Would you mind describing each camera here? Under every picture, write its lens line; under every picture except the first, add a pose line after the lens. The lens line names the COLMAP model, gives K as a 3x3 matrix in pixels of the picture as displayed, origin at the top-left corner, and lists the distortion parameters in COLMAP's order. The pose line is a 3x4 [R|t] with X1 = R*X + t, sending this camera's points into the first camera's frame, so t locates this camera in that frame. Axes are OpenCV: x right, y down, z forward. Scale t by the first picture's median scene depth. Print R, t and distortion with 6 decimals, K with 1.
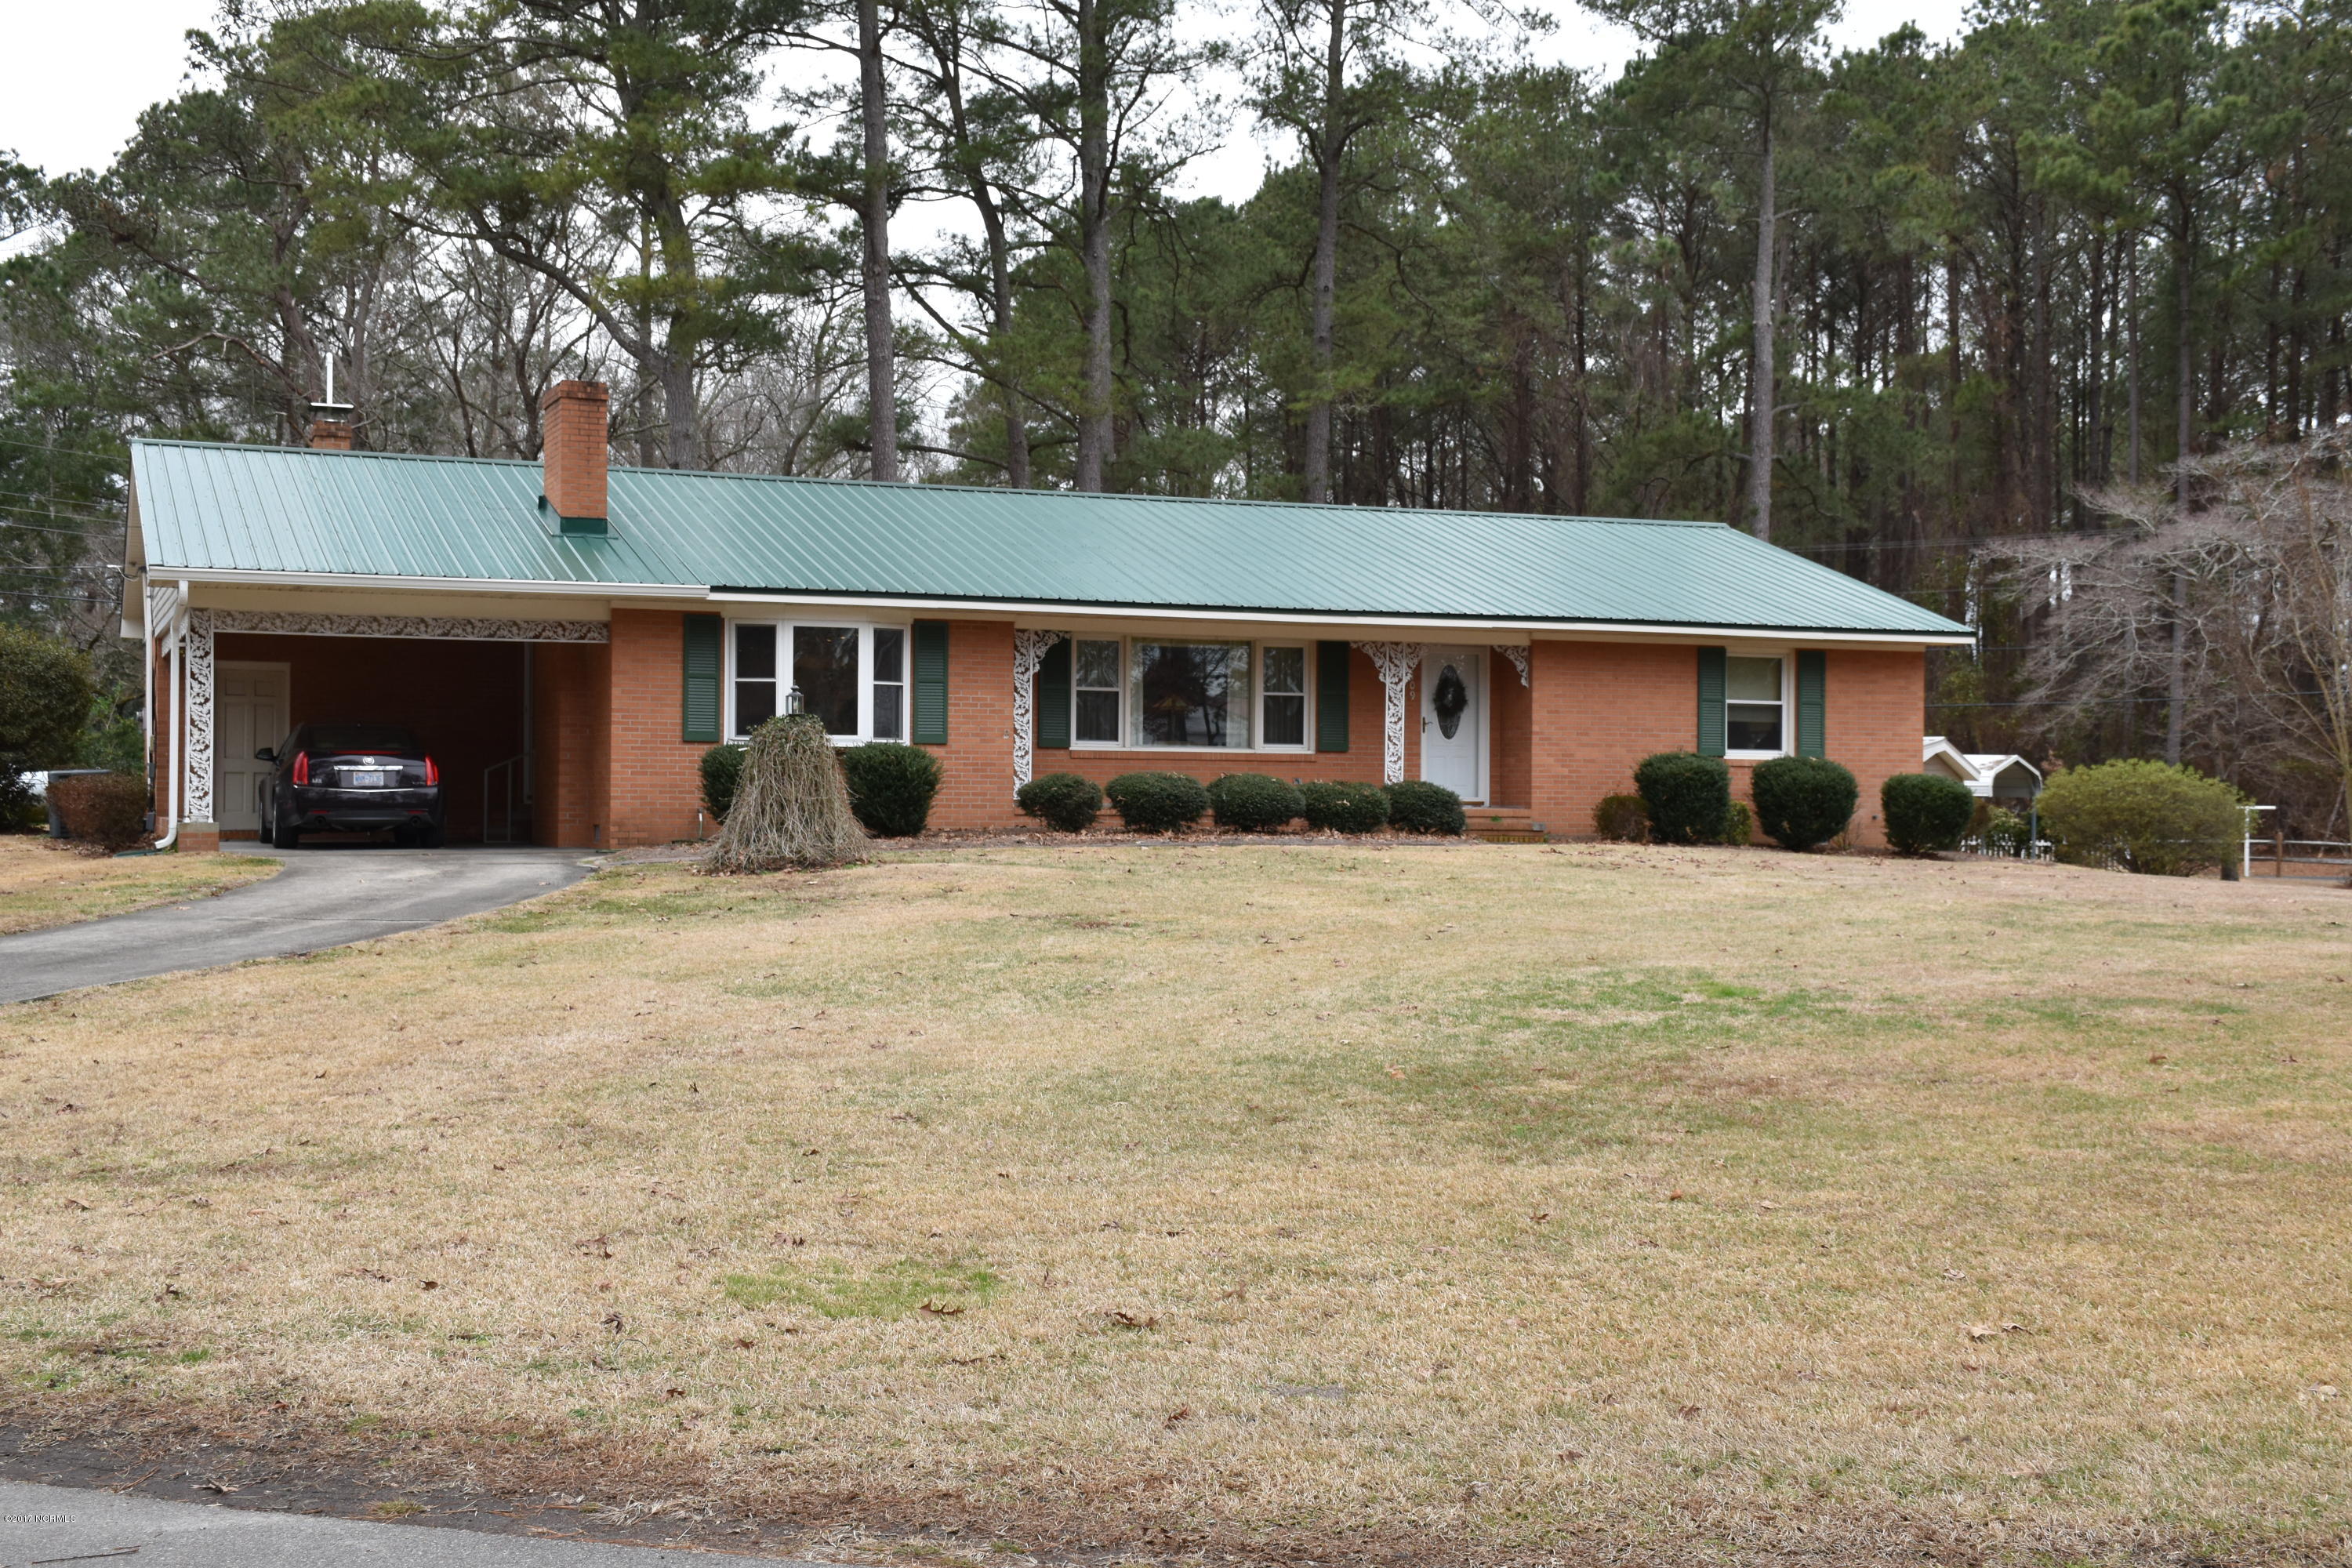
lens RADIAL K [[2638.1, 0, 1175.0], [0, 2638.1, 786.7], [0, 0, 1]] dist [0.247026, 0.000000]
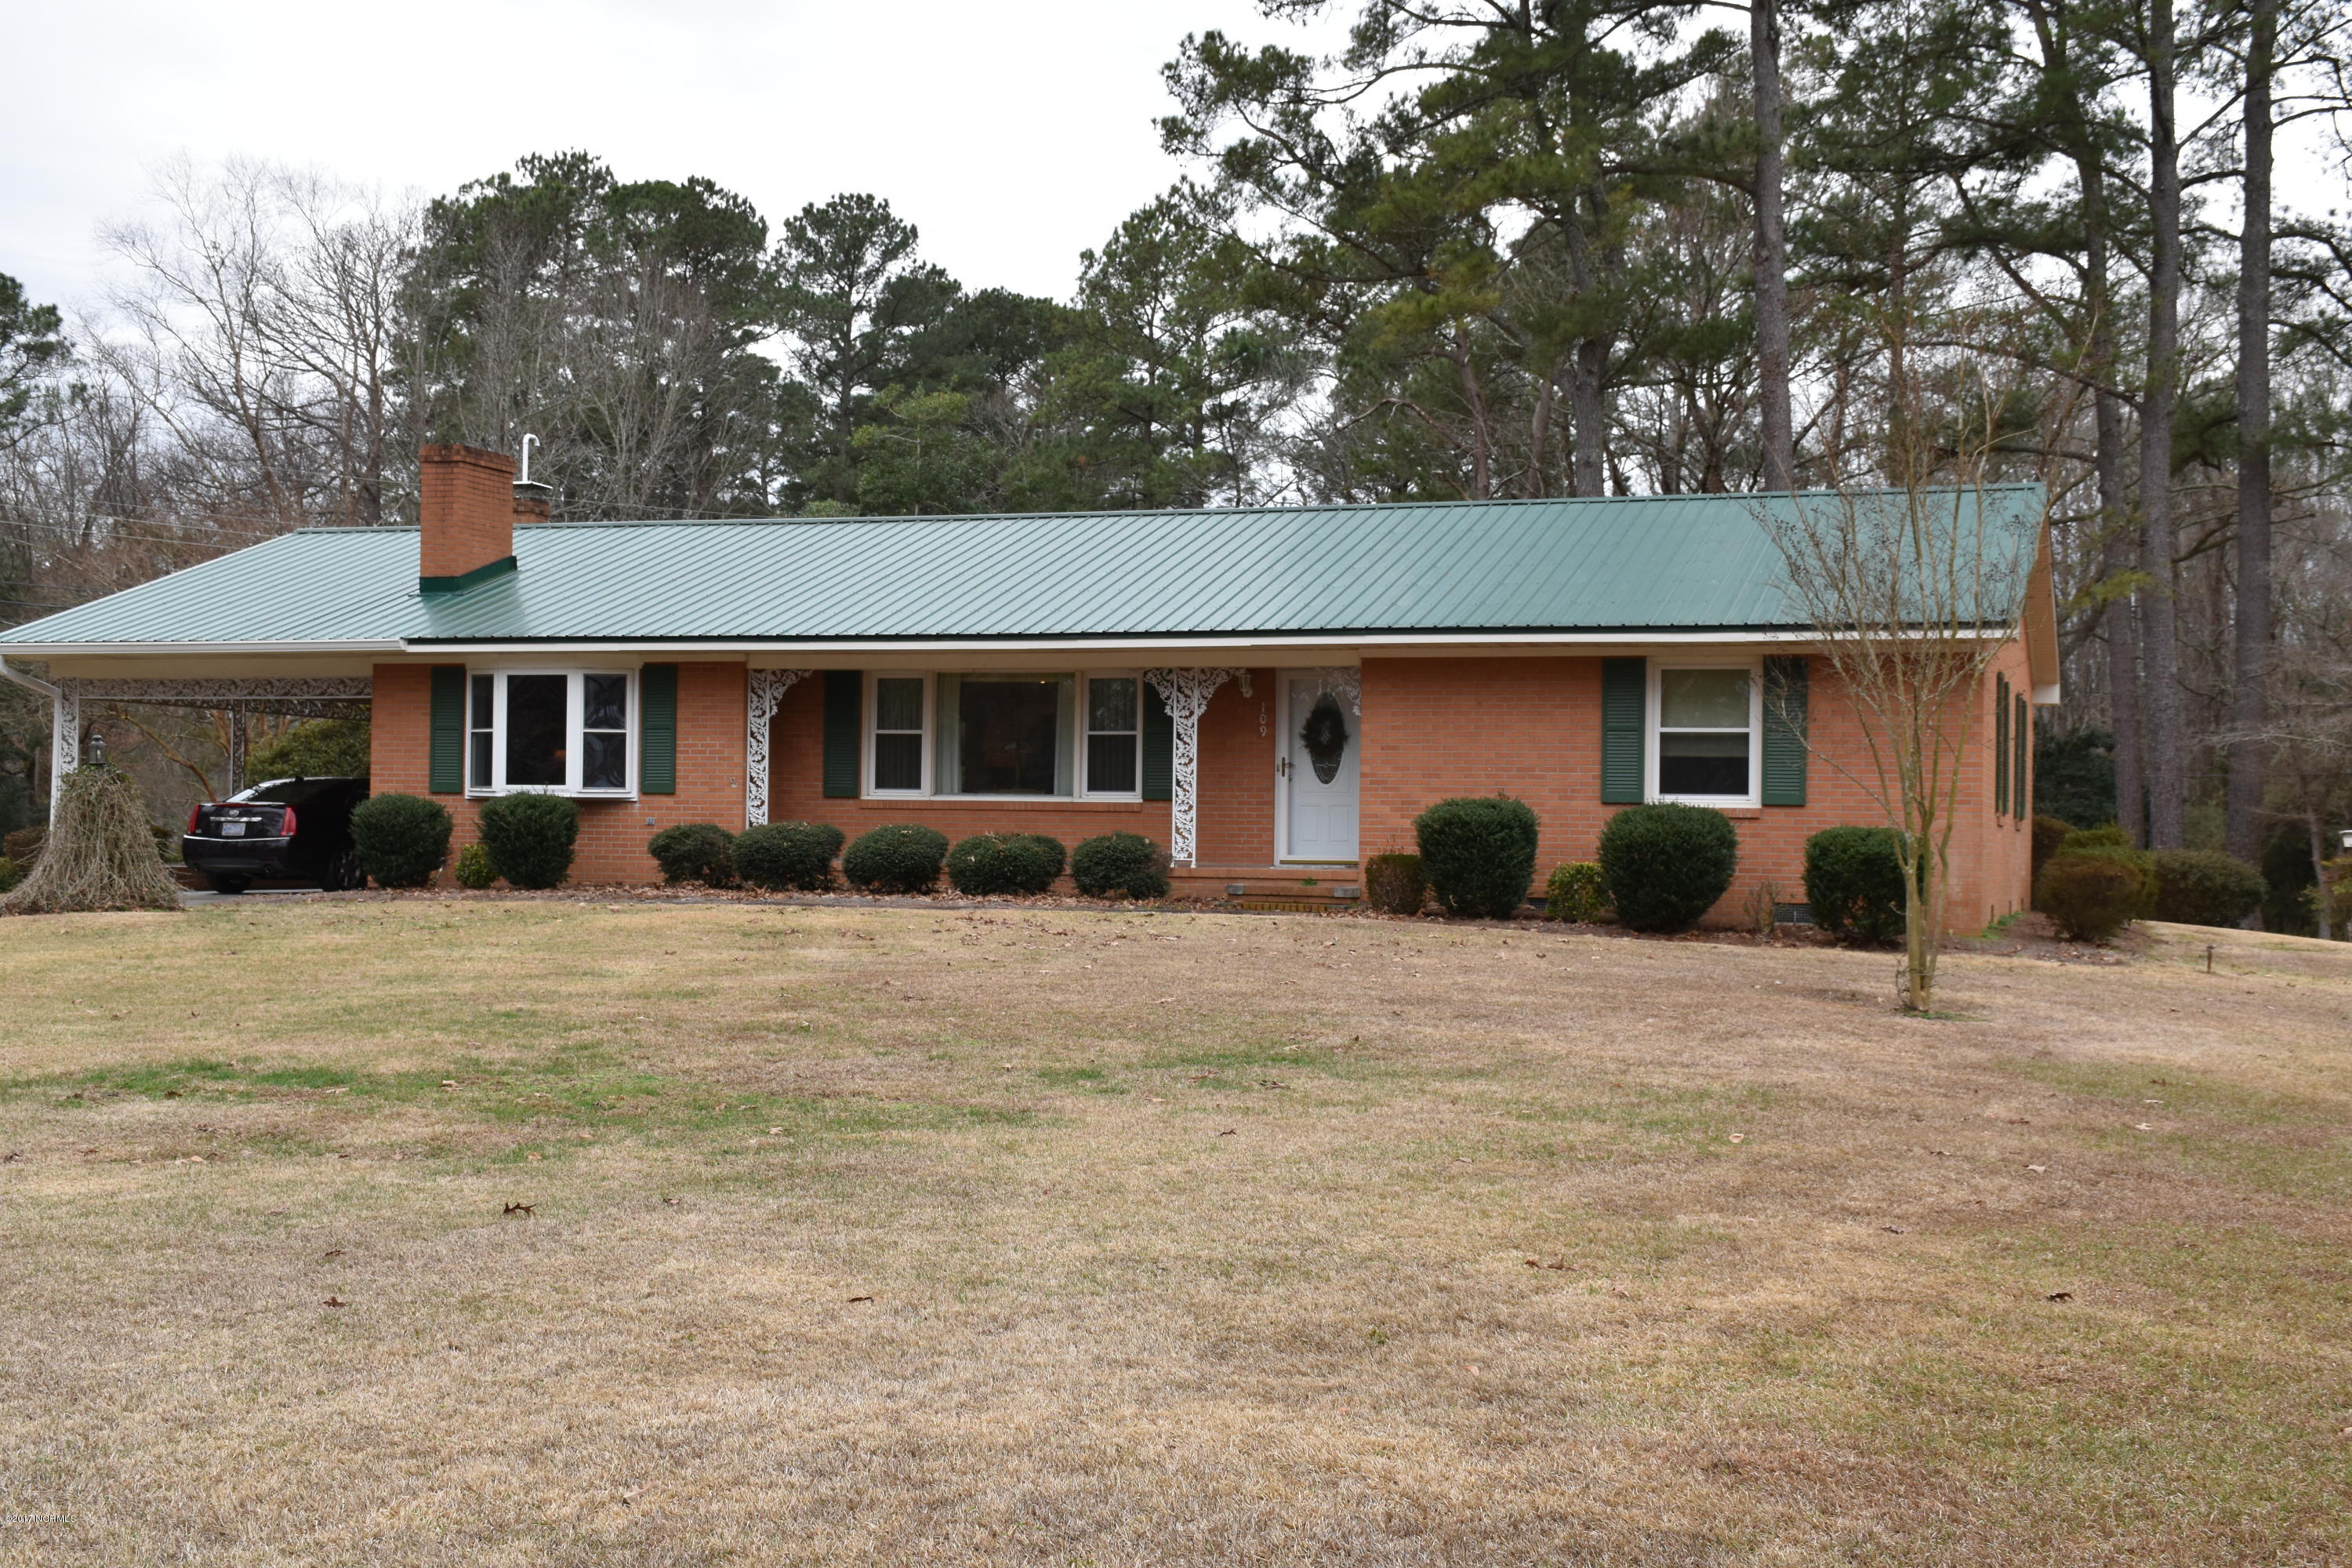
lens RADIAL K [[2894.2, 0, 1167.0], [0, 2894.2, 796.4], [0, 0, 1]] dist [0.126068, 0.000000]
pose [[0.747495, -0.007816, -0.664221, 0.710620], [-0.008430, 0.999739, -0.021251, 0.005364], [0.664214, 0.021484, 0.747234, 0.330003]]
